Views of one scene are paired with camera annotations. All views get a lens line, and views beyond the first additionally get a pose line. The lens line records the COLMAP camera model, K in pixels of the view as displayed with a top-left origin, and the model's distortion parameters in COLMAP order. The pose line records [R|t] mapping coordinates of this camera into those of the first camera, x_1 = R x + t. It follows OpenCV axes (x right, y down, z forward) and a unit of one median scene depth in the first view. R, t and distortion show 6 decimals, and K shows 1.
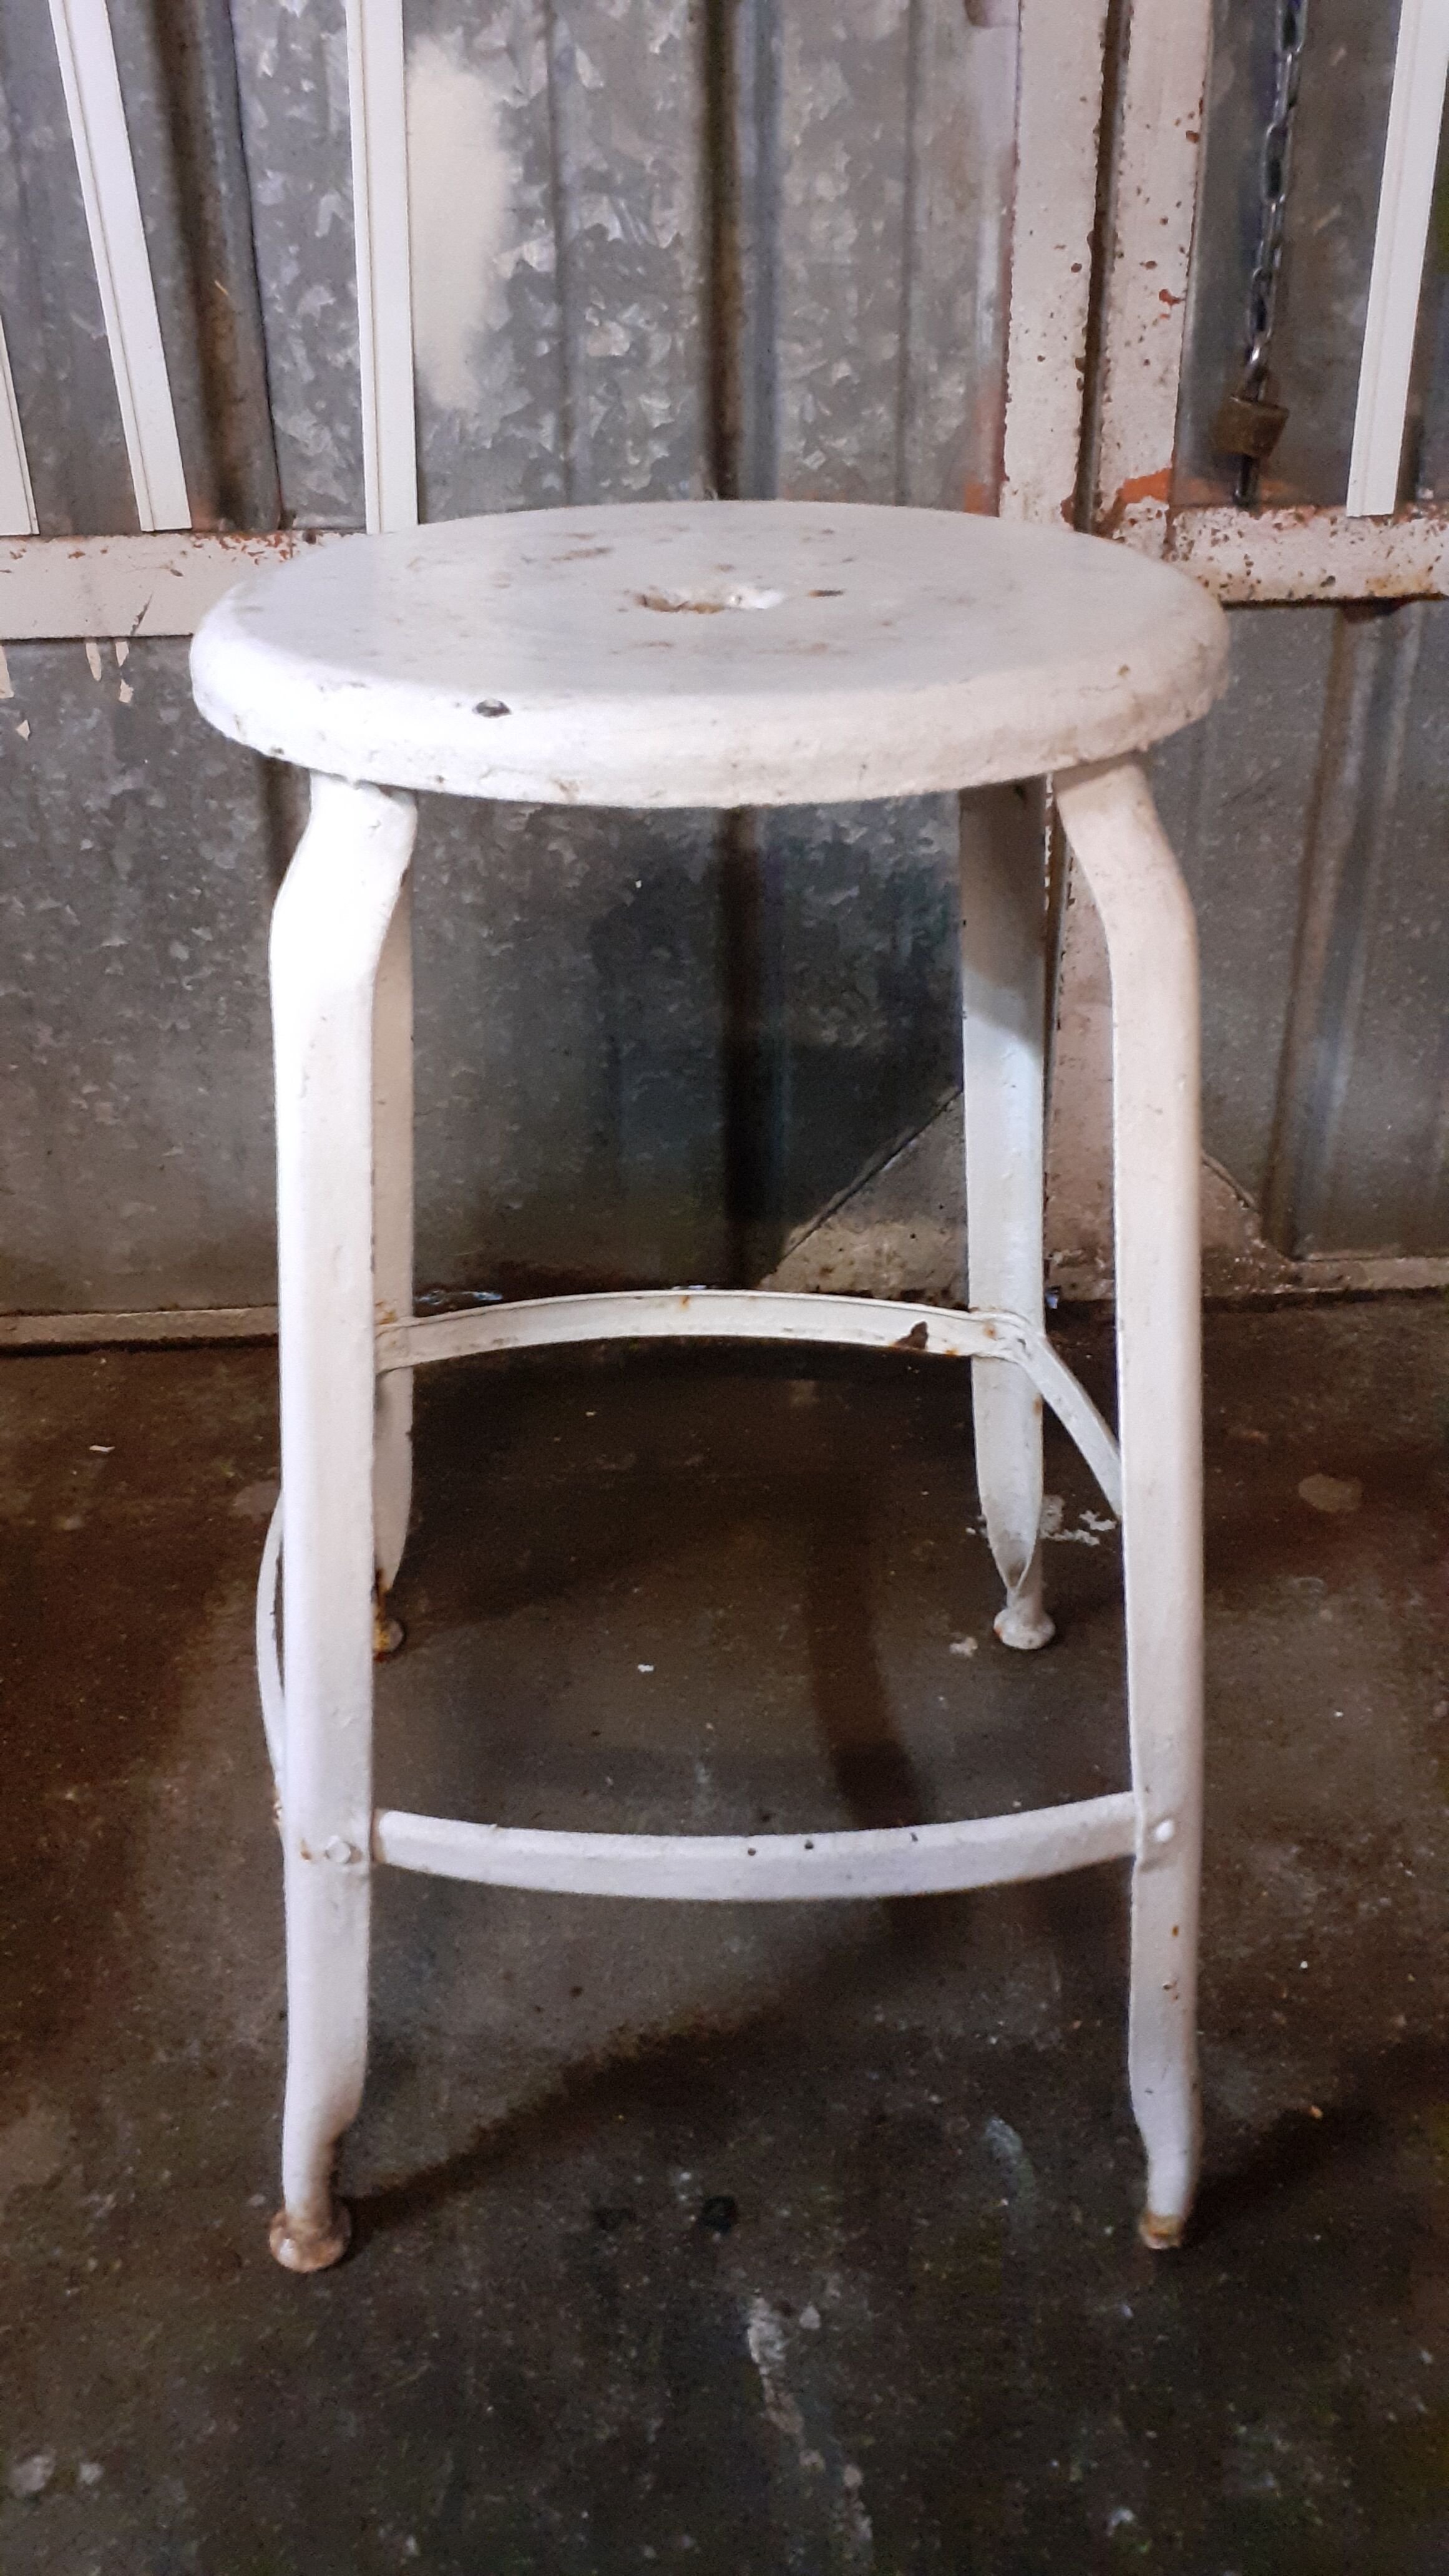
lens RADIAL K [[2049.3, 0, 725.2], [0, 2049.3, 1269.2], [0, 0, 1]] dist [0.040323, -0.042056]
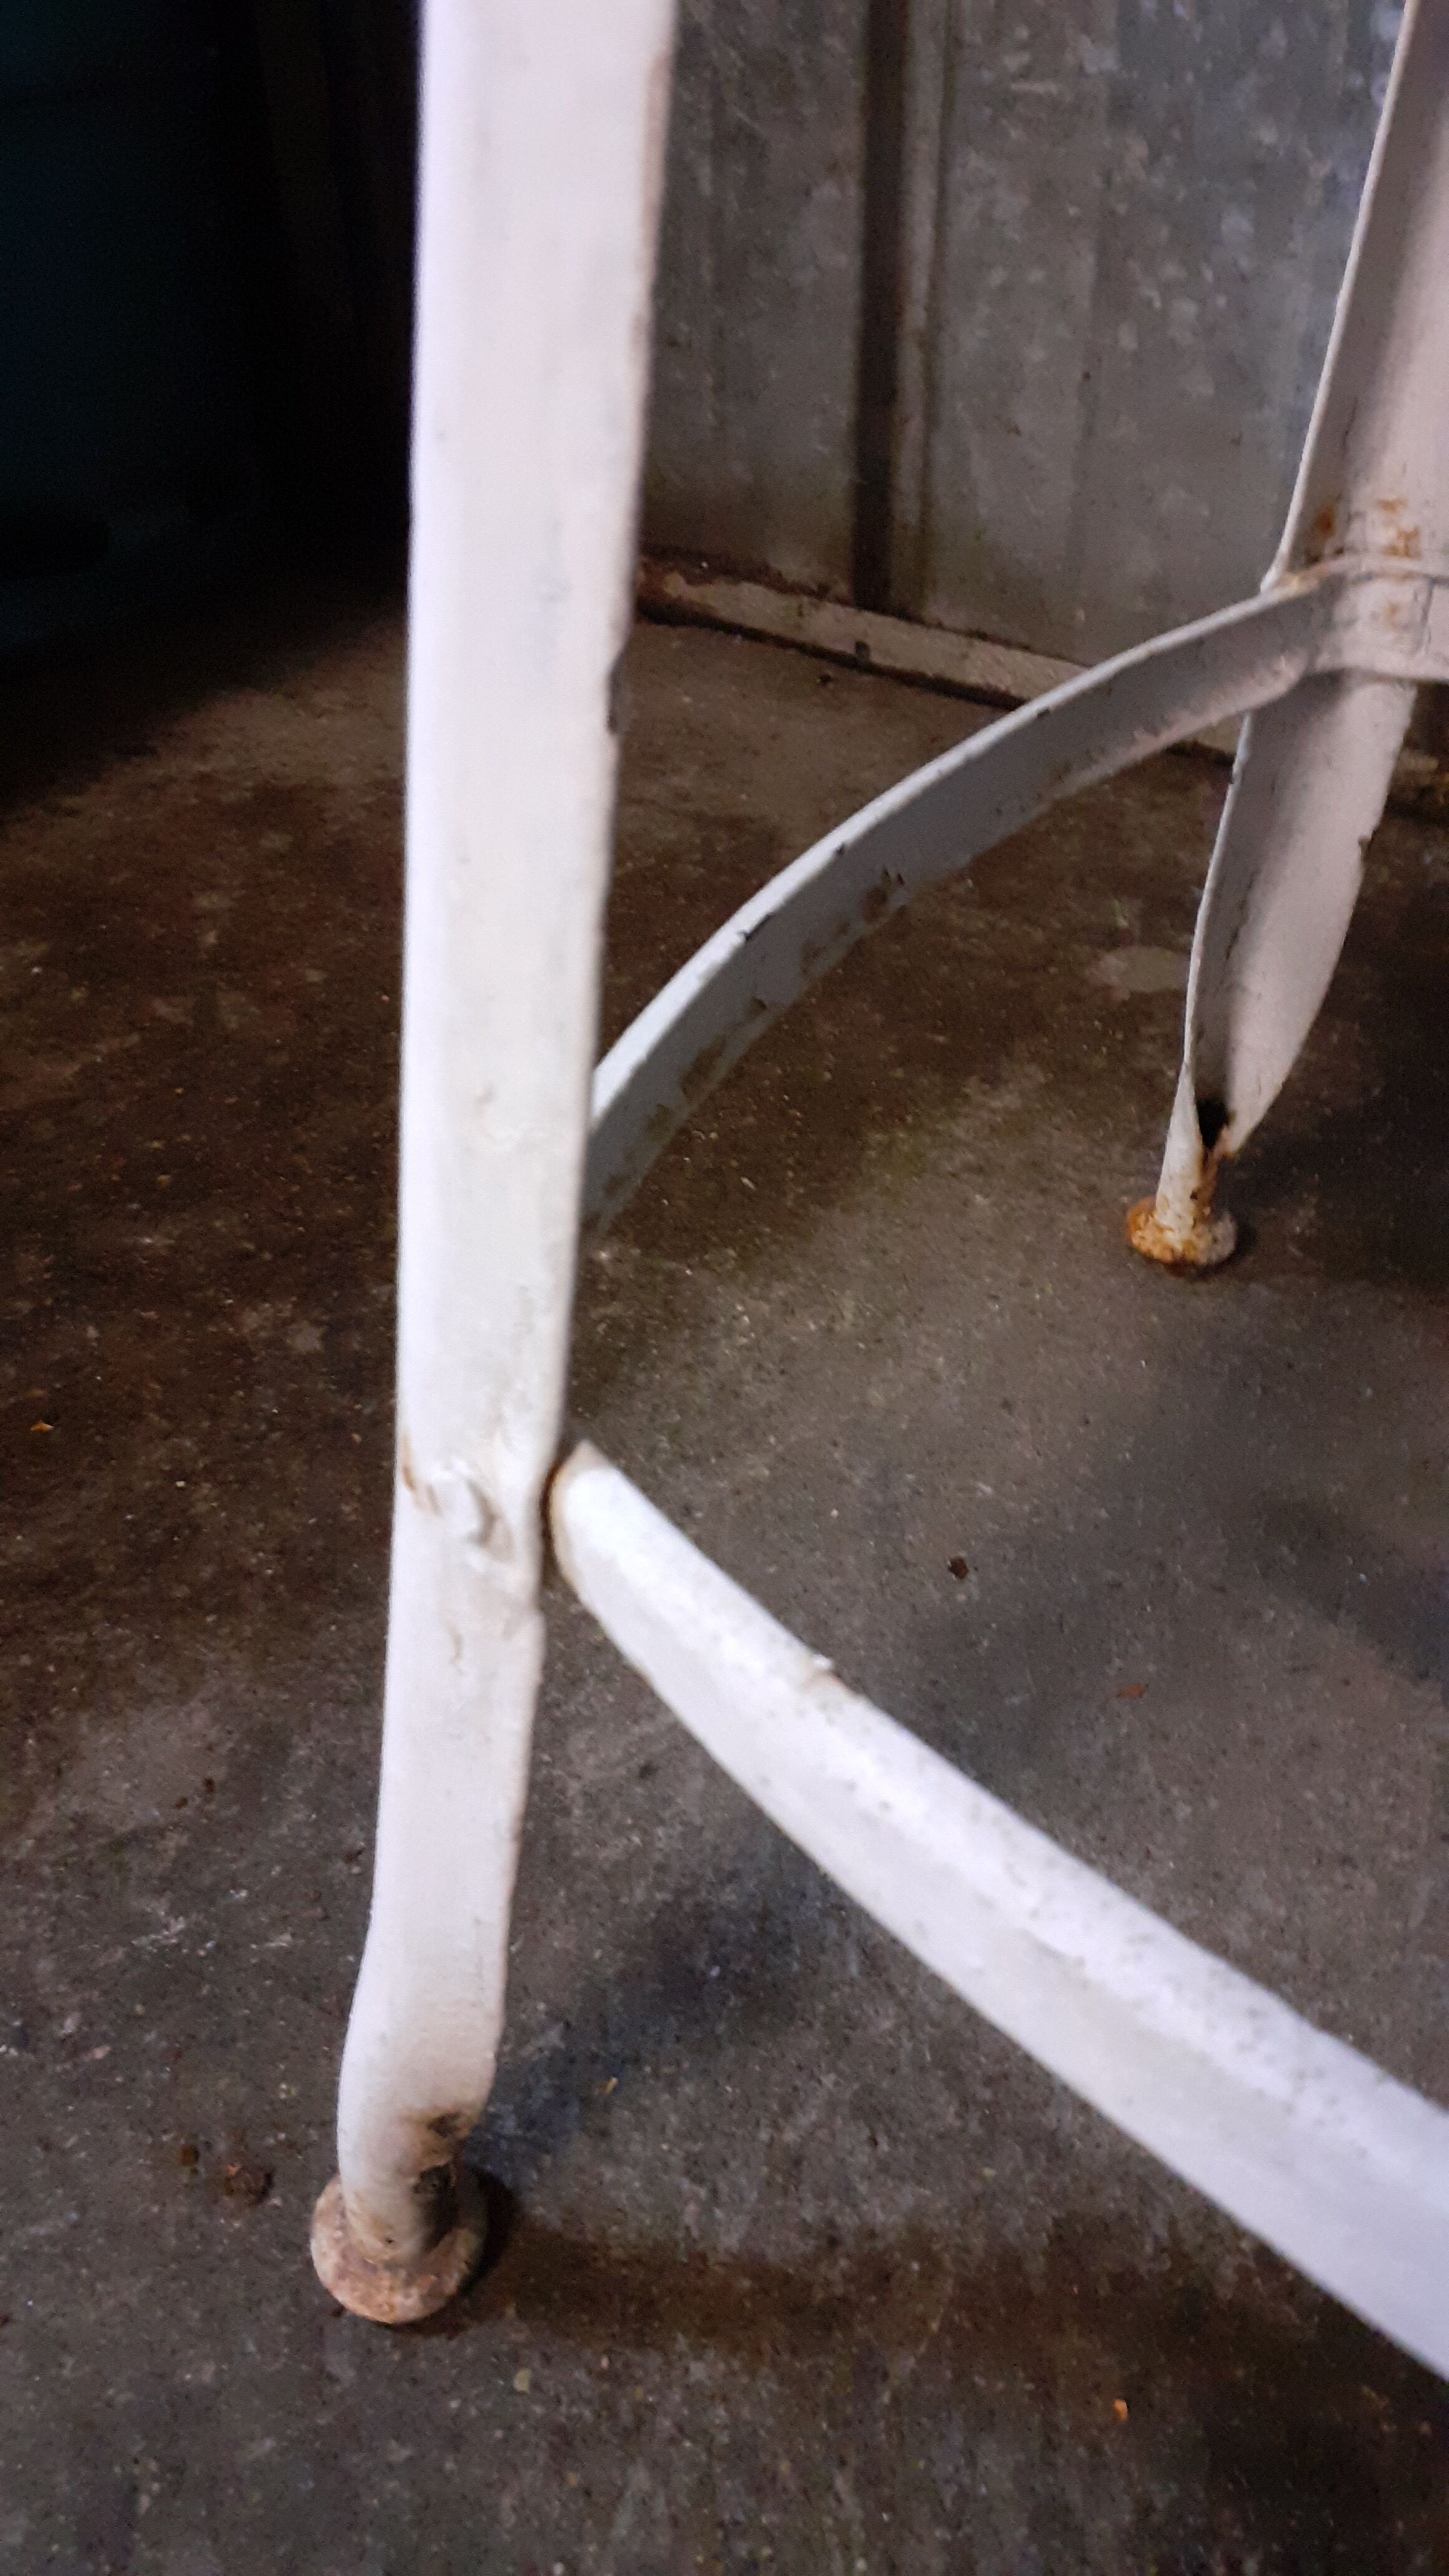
lens RADIAL K [[2084.0, 0, 729.3], [0, 2084.0, 1265.9], [0, 0, 1]] dist [0.055374, -0.118288]
pose [[0.789525, 0.389951, -0.473907, -0.002092], [-0.313687, 0.920112, 0.234509, 0.121875], [0.527495, -0.036492, 0.848774, 0.595204]]
